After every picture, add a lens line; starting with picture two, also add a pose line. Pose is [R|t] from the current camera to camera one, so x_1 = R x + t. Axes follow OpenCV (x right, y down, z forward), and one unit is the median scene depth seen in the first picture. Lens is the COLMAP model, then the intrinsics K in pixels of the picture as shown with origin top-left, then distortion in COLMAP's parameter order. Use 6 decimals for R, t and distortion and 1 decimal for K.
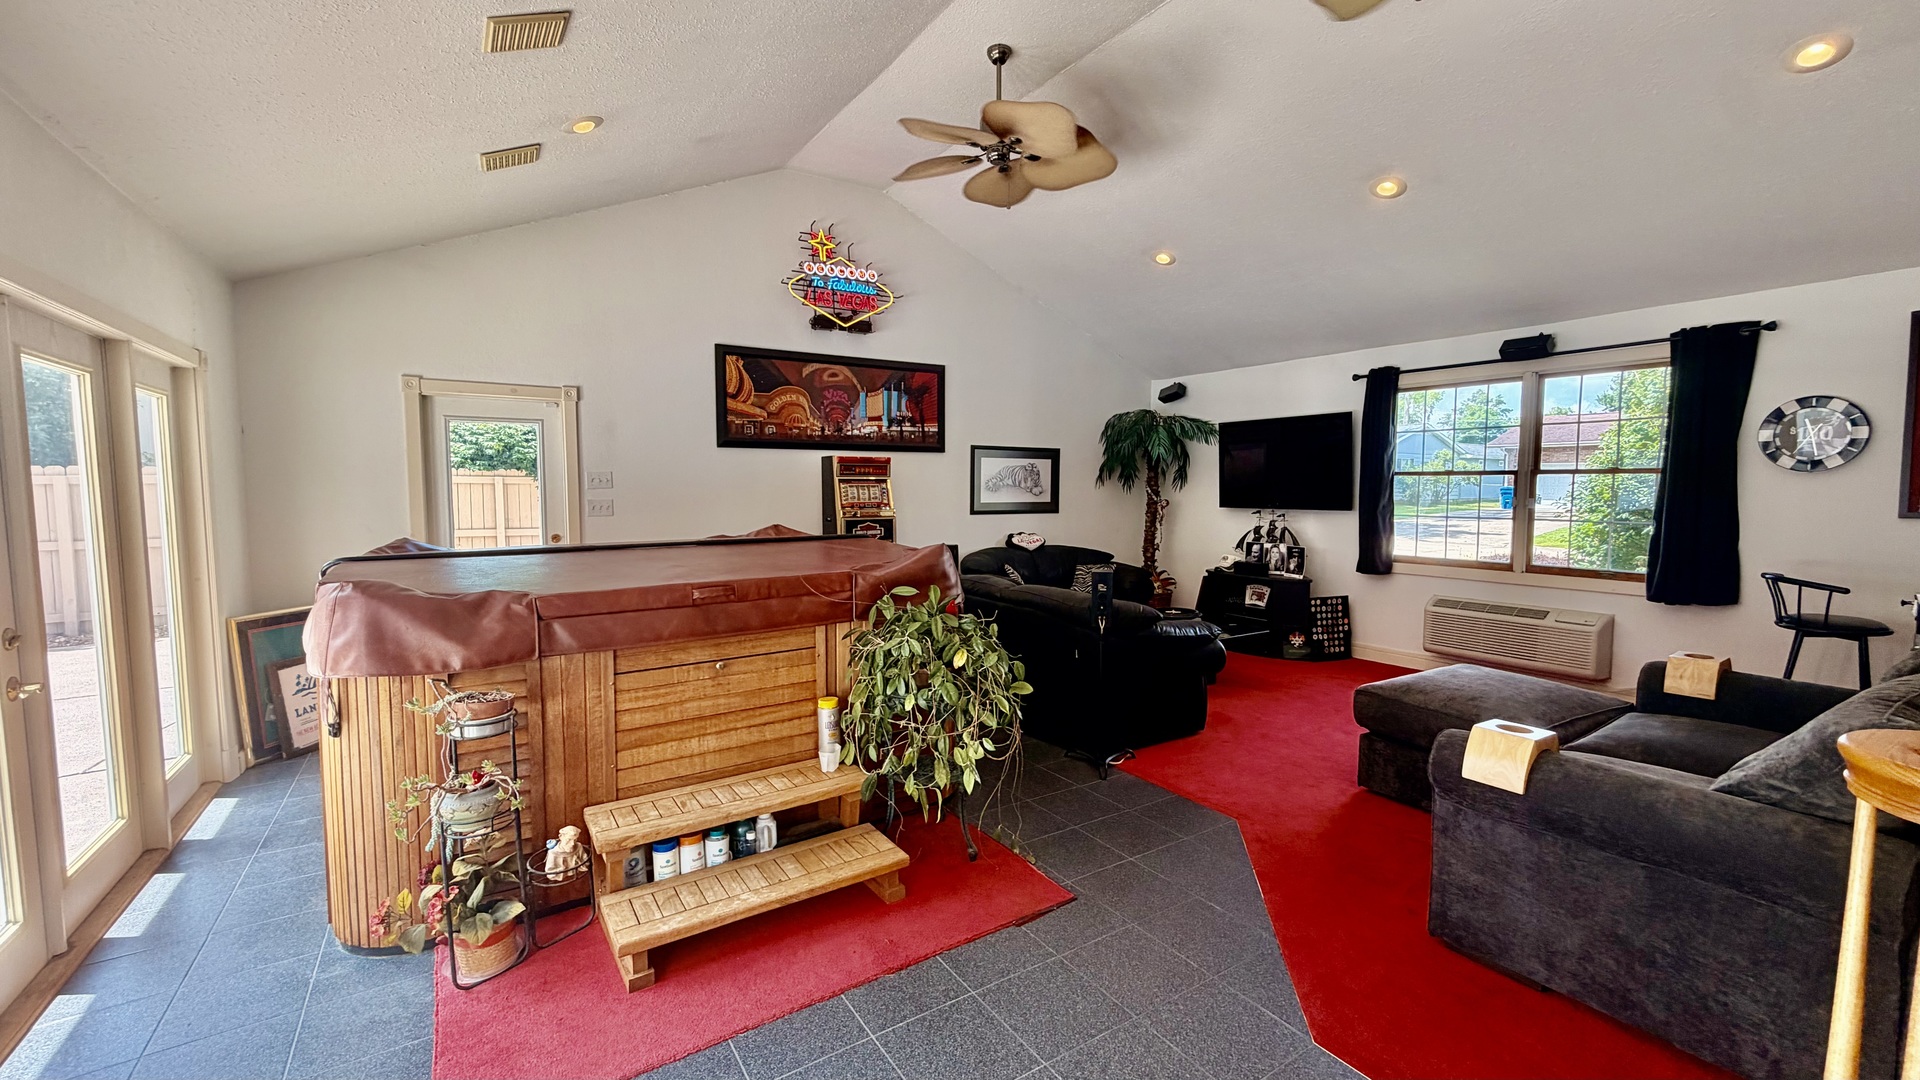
lens RADIAL K [[753.3, 0, 947.3], [0, 753.3, 542.2], [0, 0, 1]] dist [0.000751, -0.000033]
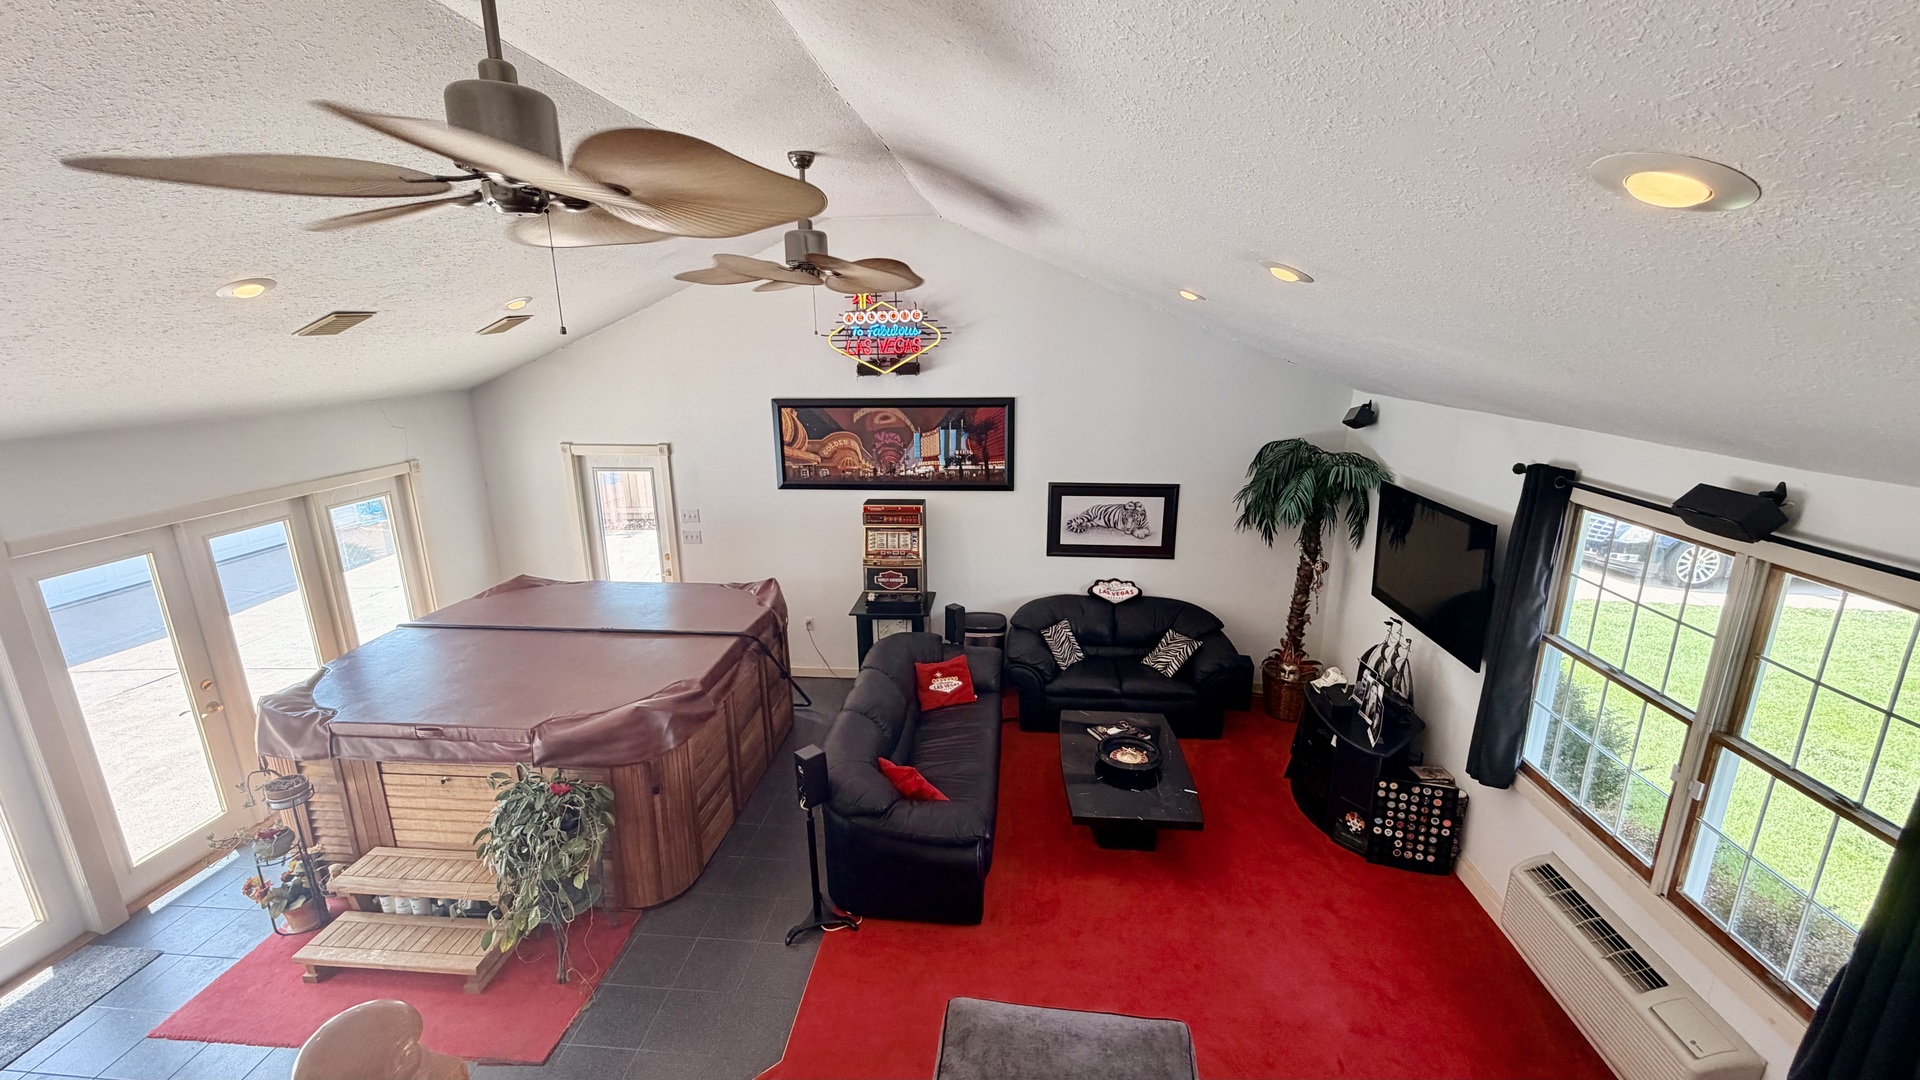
lens RADIAL K [[764.6, 0, 954.8], [0, 764.6, 538.3], [0, 0, 1]] dist [0.001934, -0.000508]
pose [[0.791321, 0.148985, -0.592971, 0.554845], [-0.037416, 0.979839, 0.196254, -0.267177], [0.610255, -0.133113, 0.780942, 0.230679]]
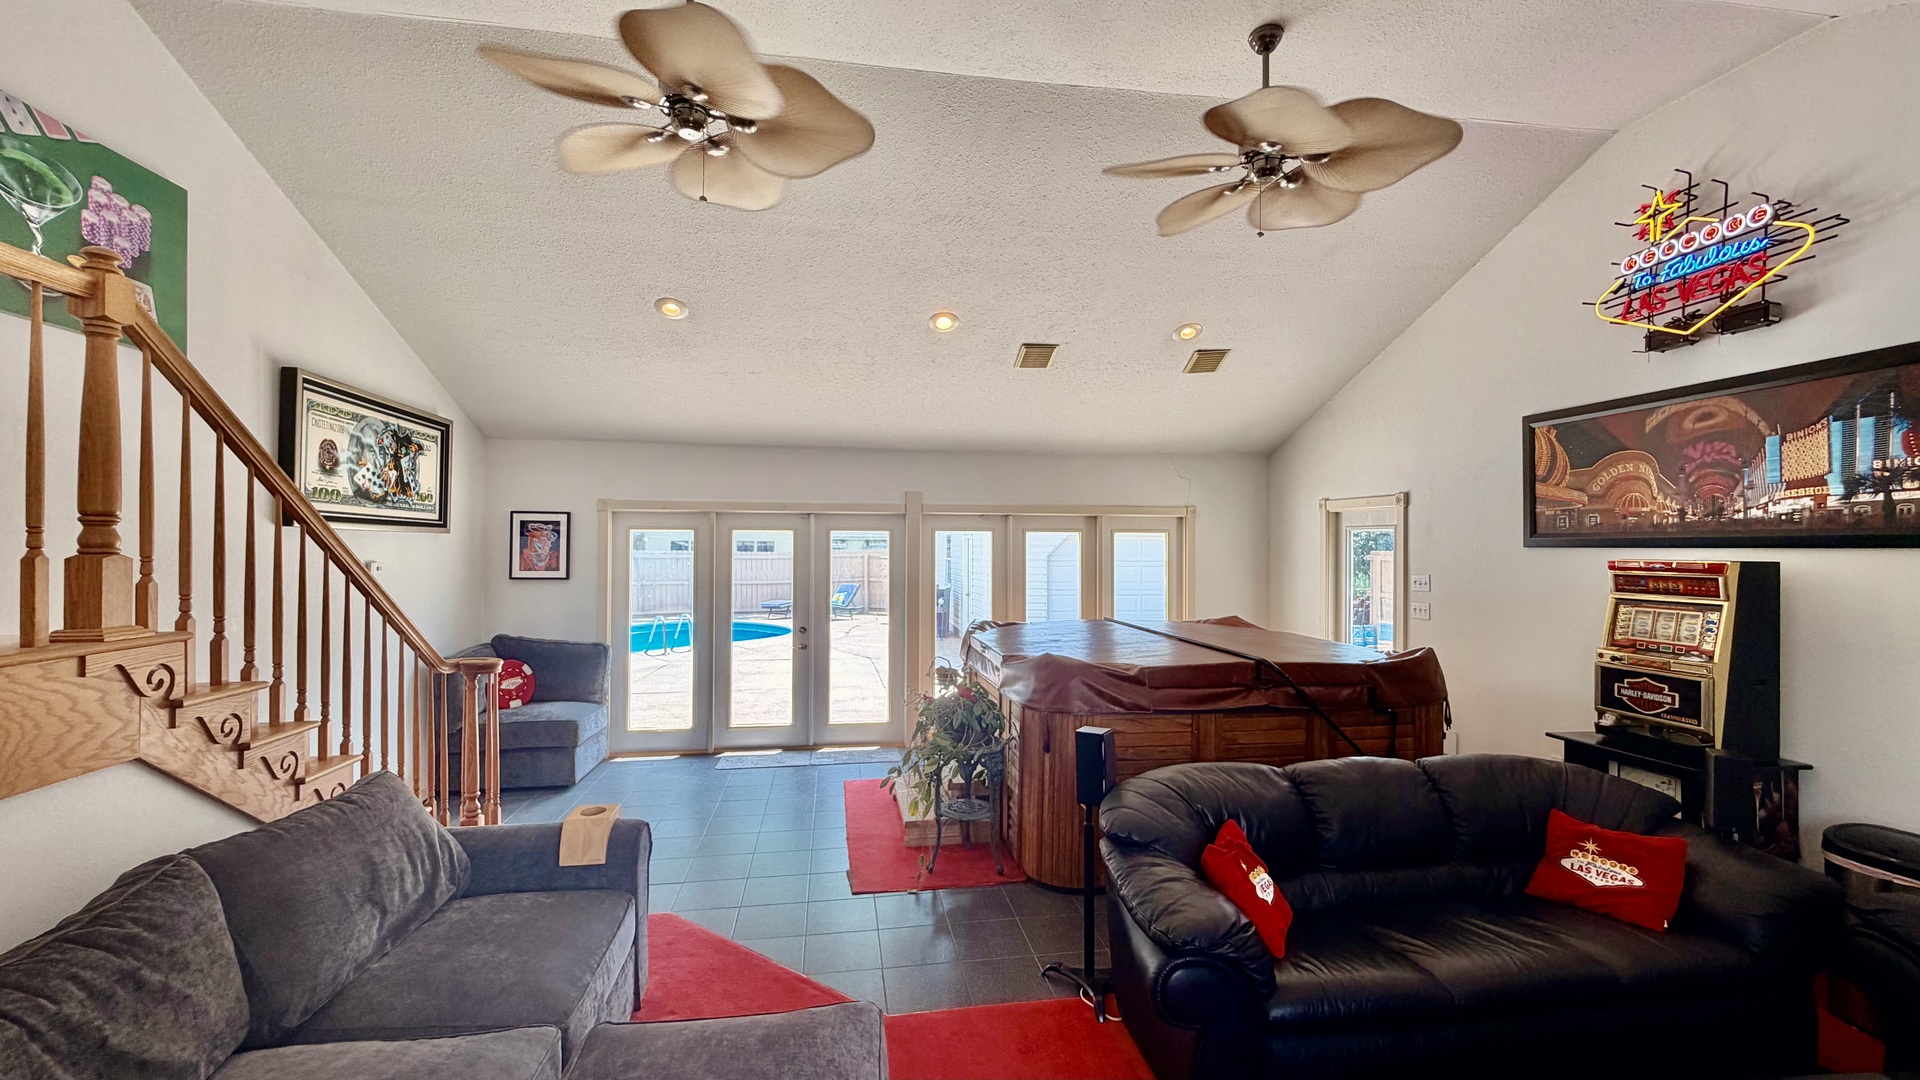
lens RADIAL K [[764.6, 0, 954.8], [0, 764.6, 538.3], [0, 0, 1]] dist [0.001934, -0.000508]
pose [[-0.397409, -0.008139, -0.917606, 0.603390], [-0.072925, 0.997078, 0.022740, -0.101423], [0.914739, 0.075954, -0.396841, 0.713299]]
